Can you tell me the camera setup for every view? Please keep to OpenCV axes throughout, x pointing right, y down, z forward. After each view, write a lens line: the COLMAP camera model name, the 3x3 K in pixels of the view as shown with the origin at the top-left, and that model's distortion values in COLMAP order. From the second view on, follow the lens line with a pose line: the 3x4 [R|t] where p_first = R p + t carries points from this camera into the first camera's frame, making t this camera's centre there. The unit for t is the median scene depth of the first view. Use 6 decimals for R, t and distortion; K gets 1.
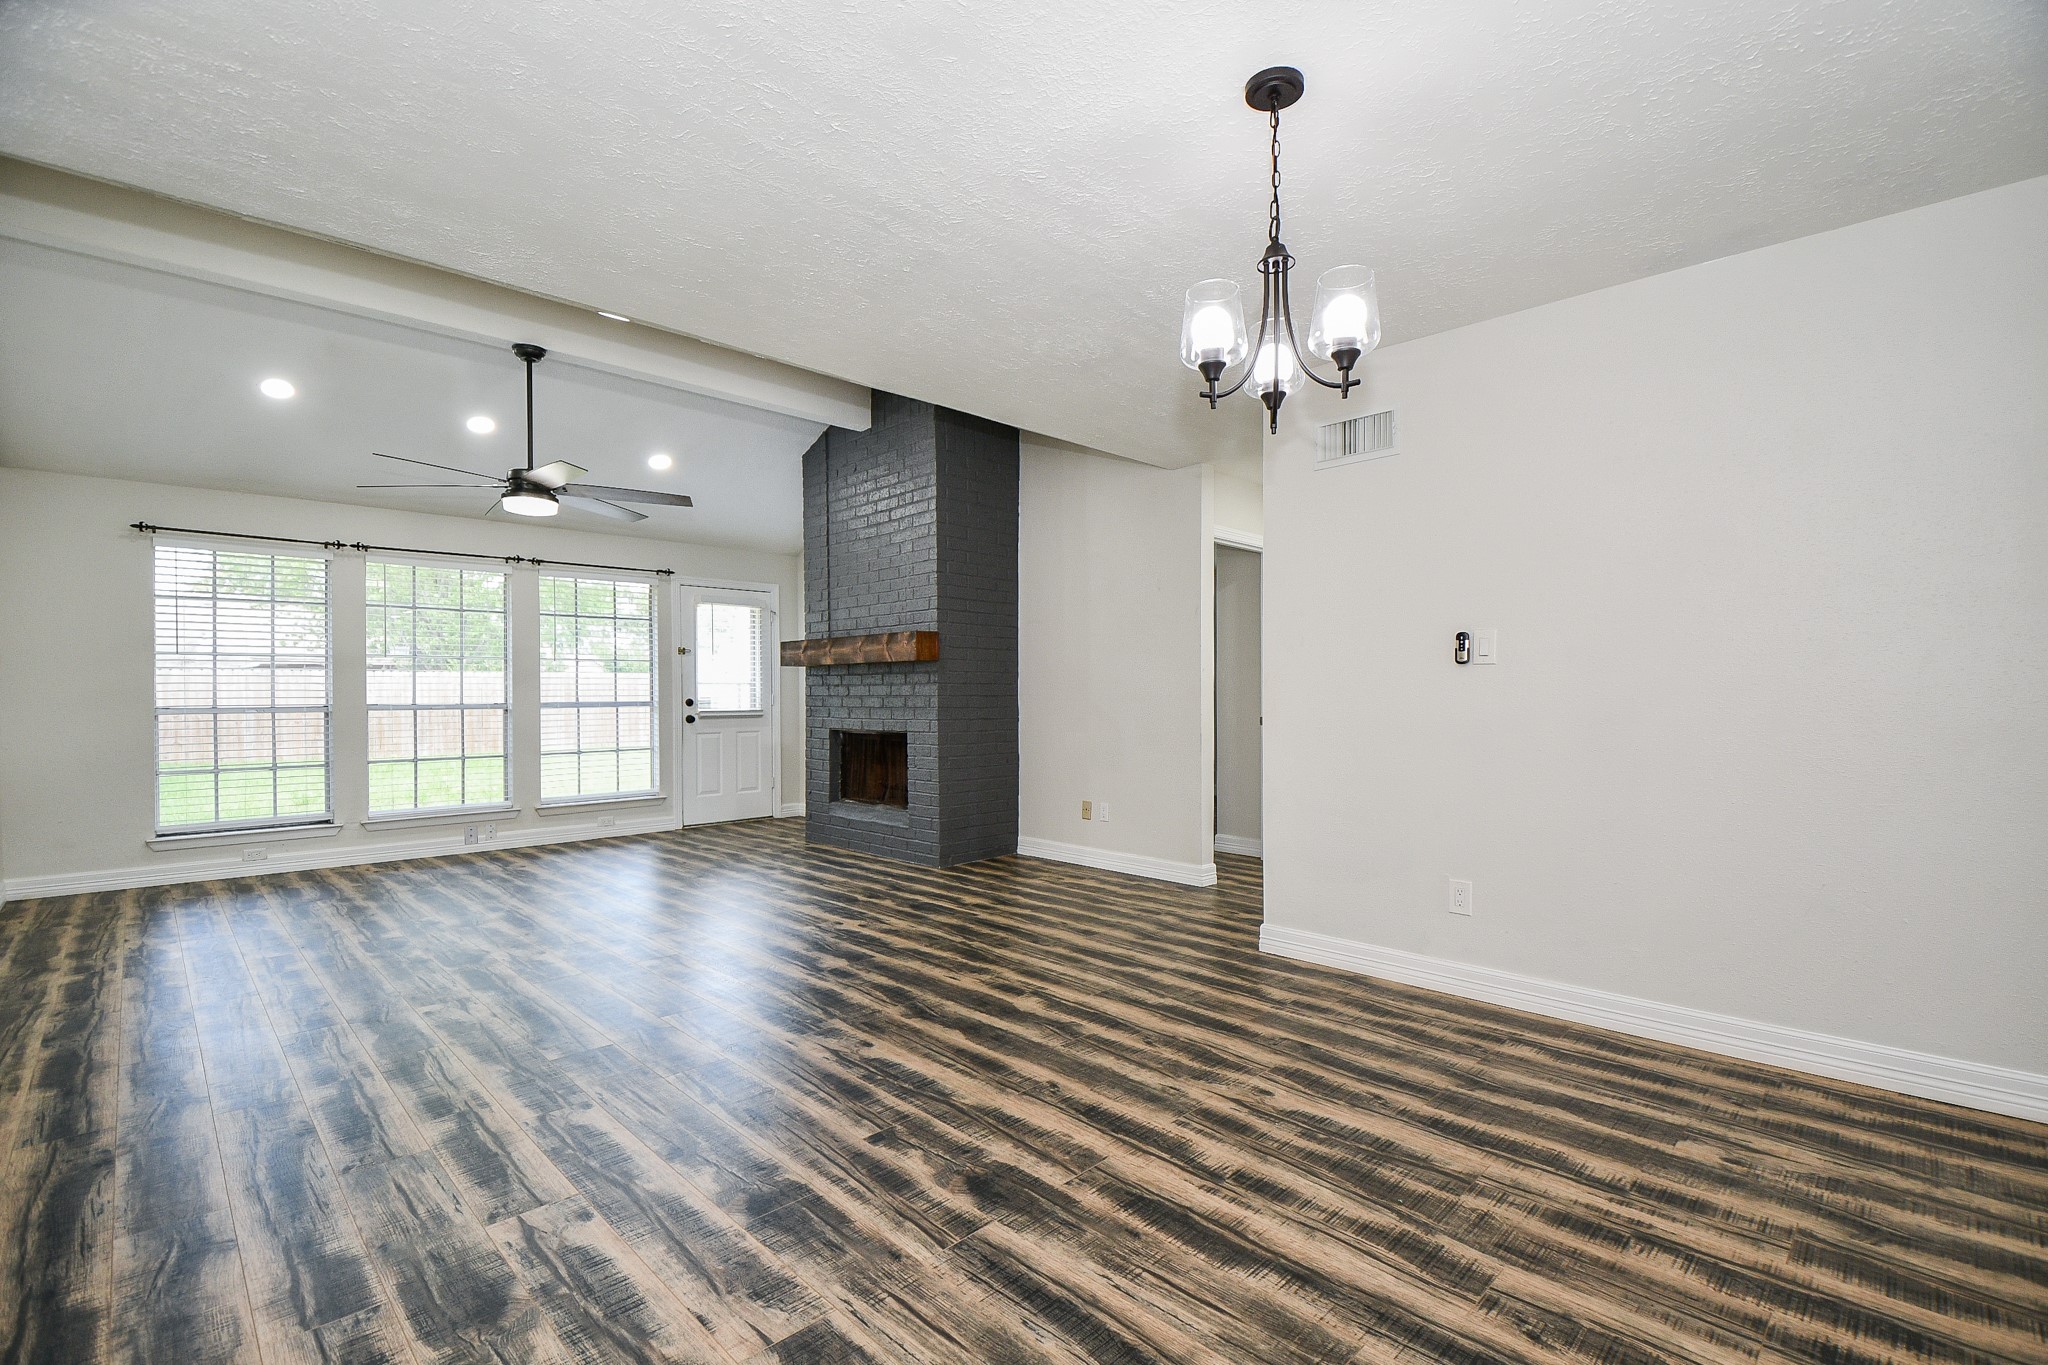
lens RADIAL K [[916.0, 0, 1030.6], [0, 916.0, 700.8], [0, 0, 1]] dist [0.004781, -0.011443]
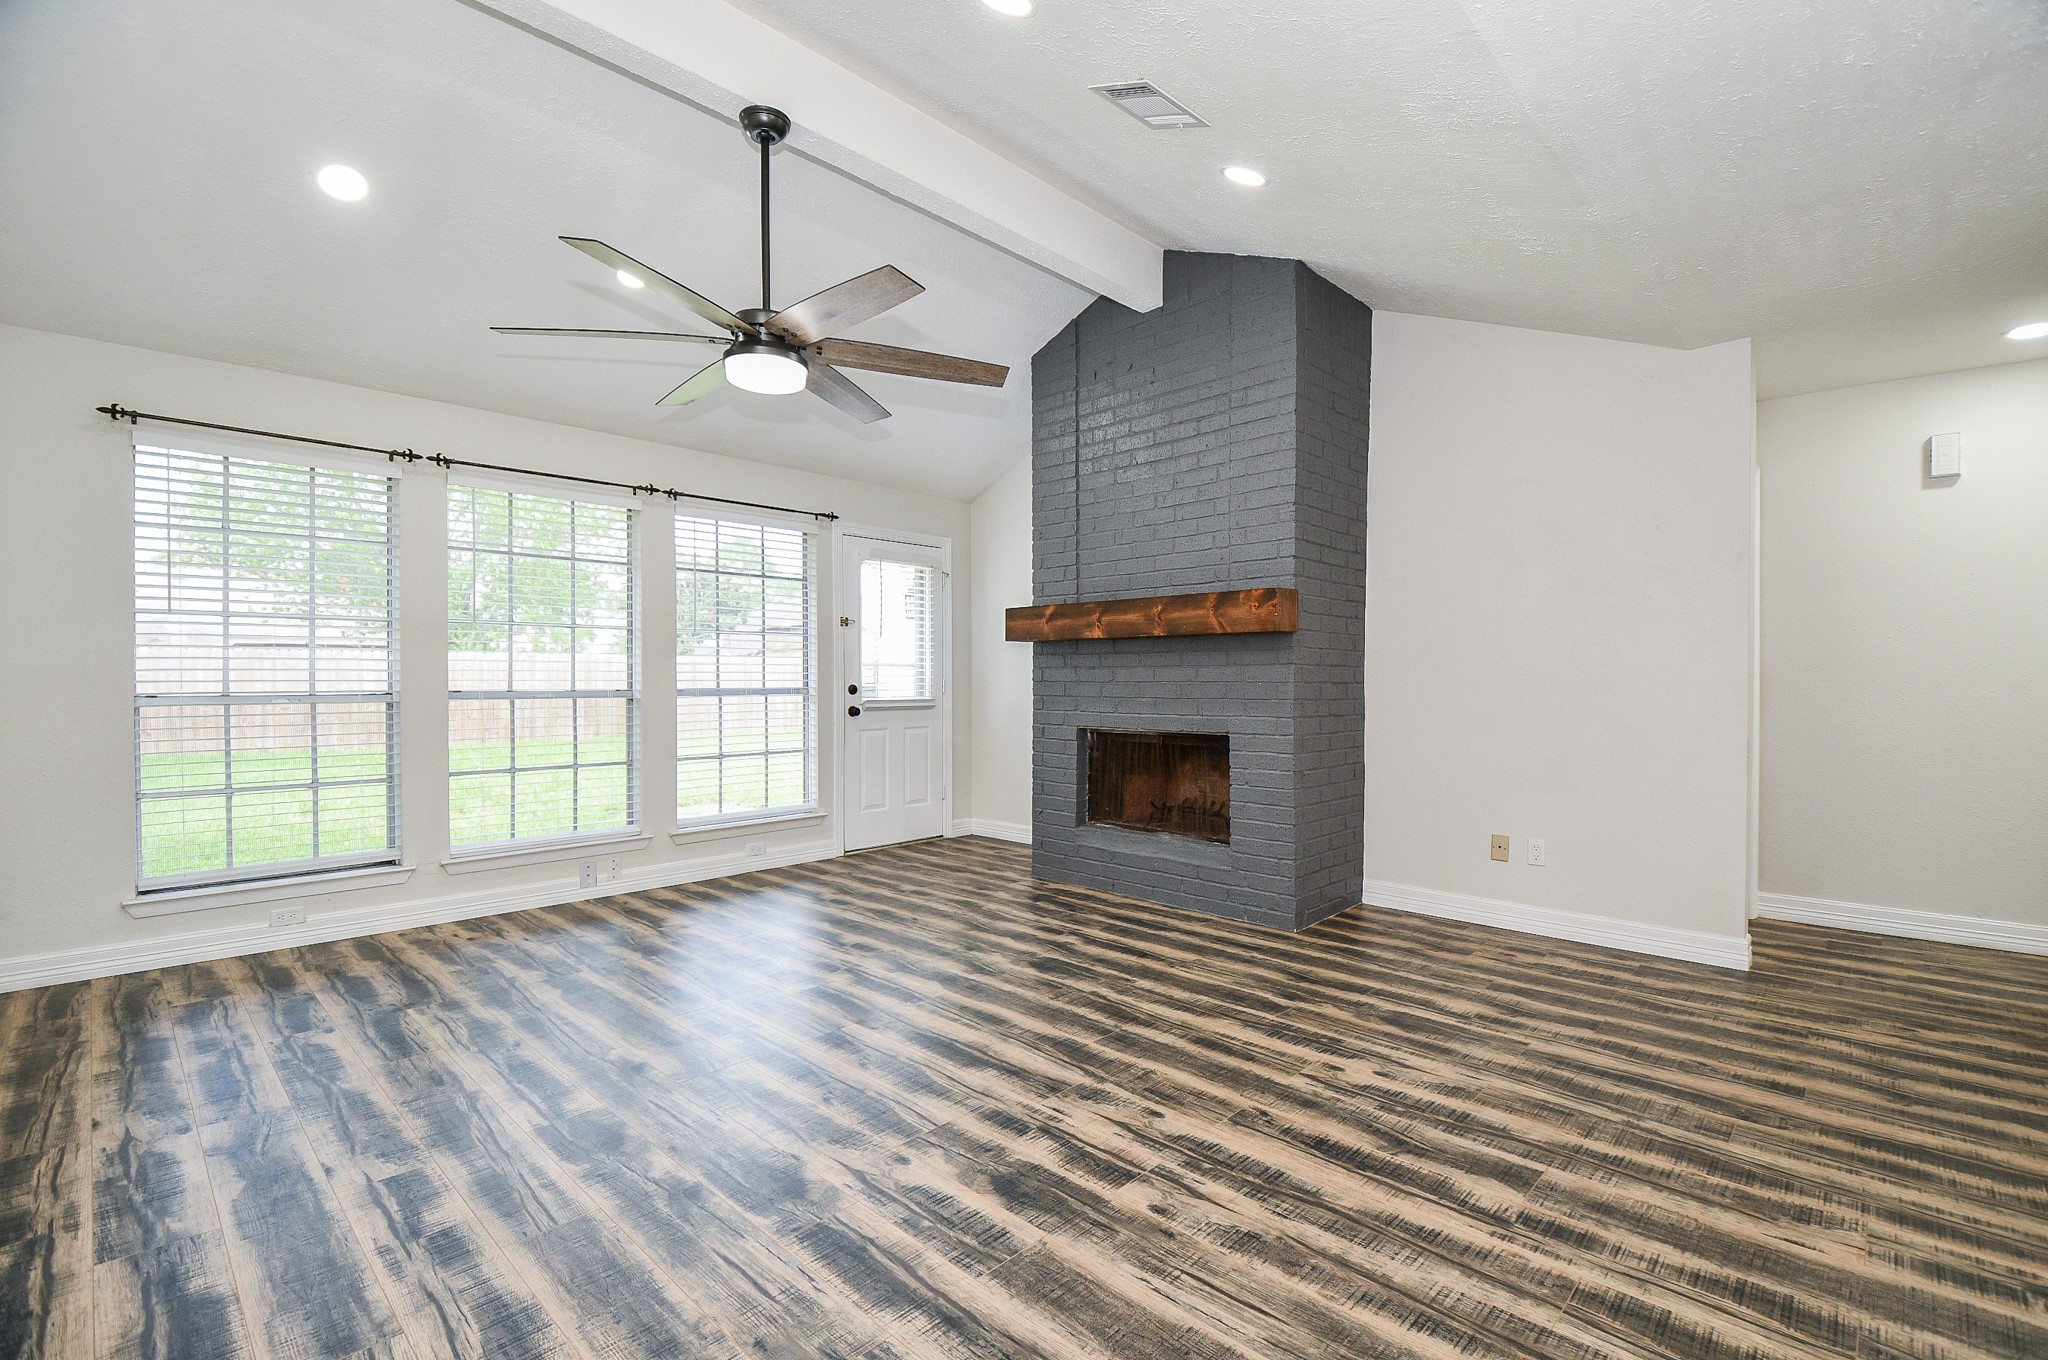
lens RADIAL K [[916.0, 0, 1036.4], [0, 916.0, 689.9], [0, 0, 1]] dist [0.004781, -0.011443]
pose [[0.999594, 0.005071, 0.028047, -0.310179], [-0.005168, 0.999981, 0.003356, -0.001261], [-0.028029, -0.003500, 0.999601, 0.307154]]
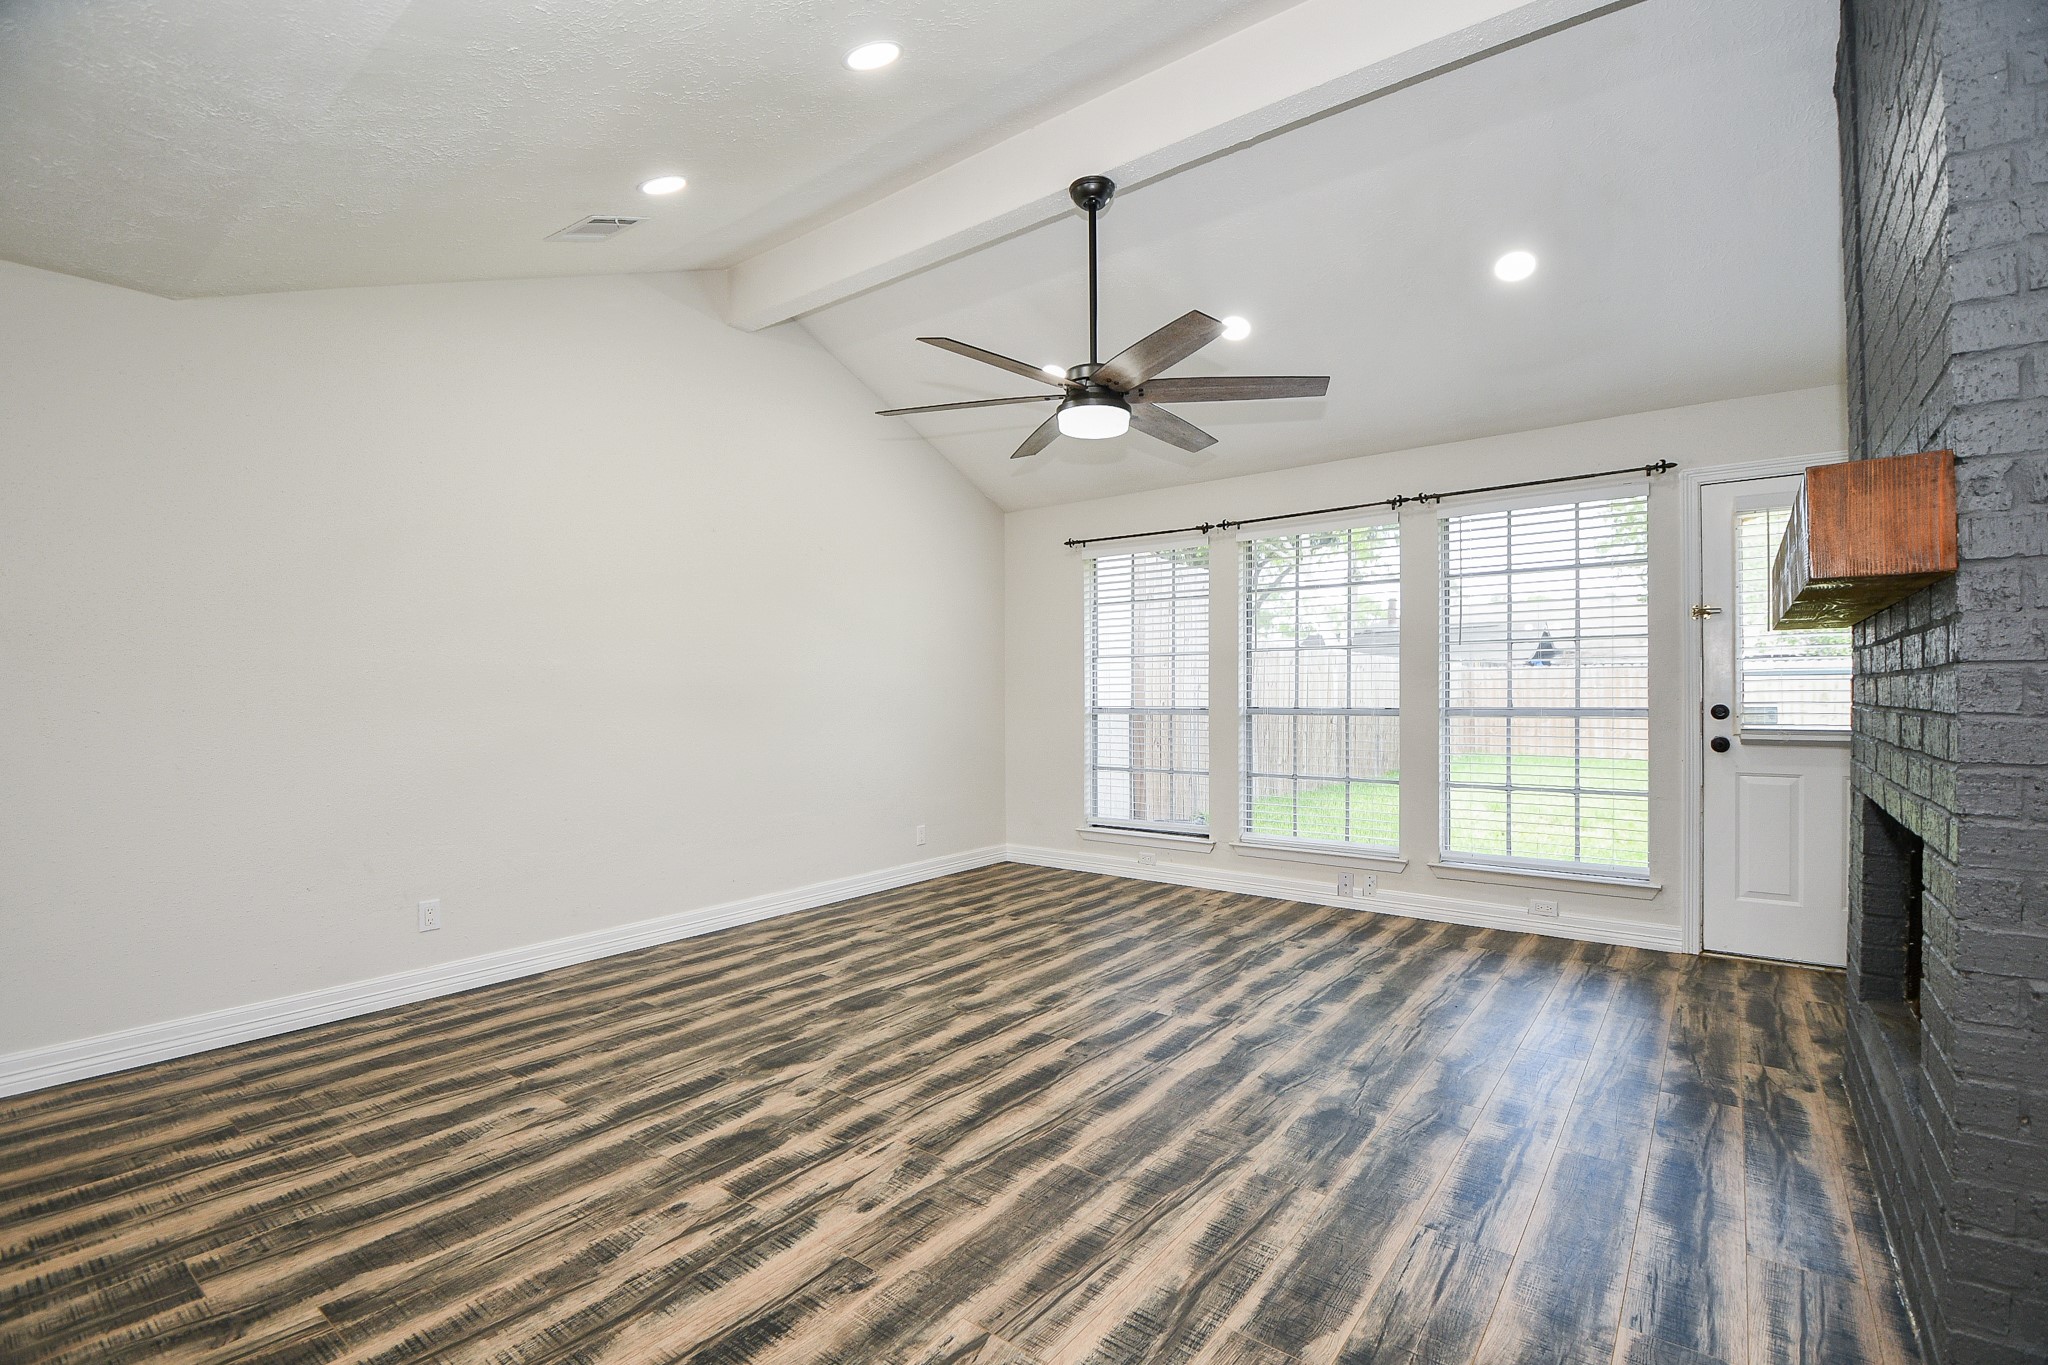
lens RADIAL K [[916.0, 0, 1032.1], [0, 916.0, 676.4], [0, 0, 1]] dist [0.004781, -0.011443]
pose [[0.136243, -0.015569, -0.990553, 0.100055], [-0.004290, 0.999858, -0.016305, -0.009899], [0.990666, 0.006471, 0.136157, 0.710003]]
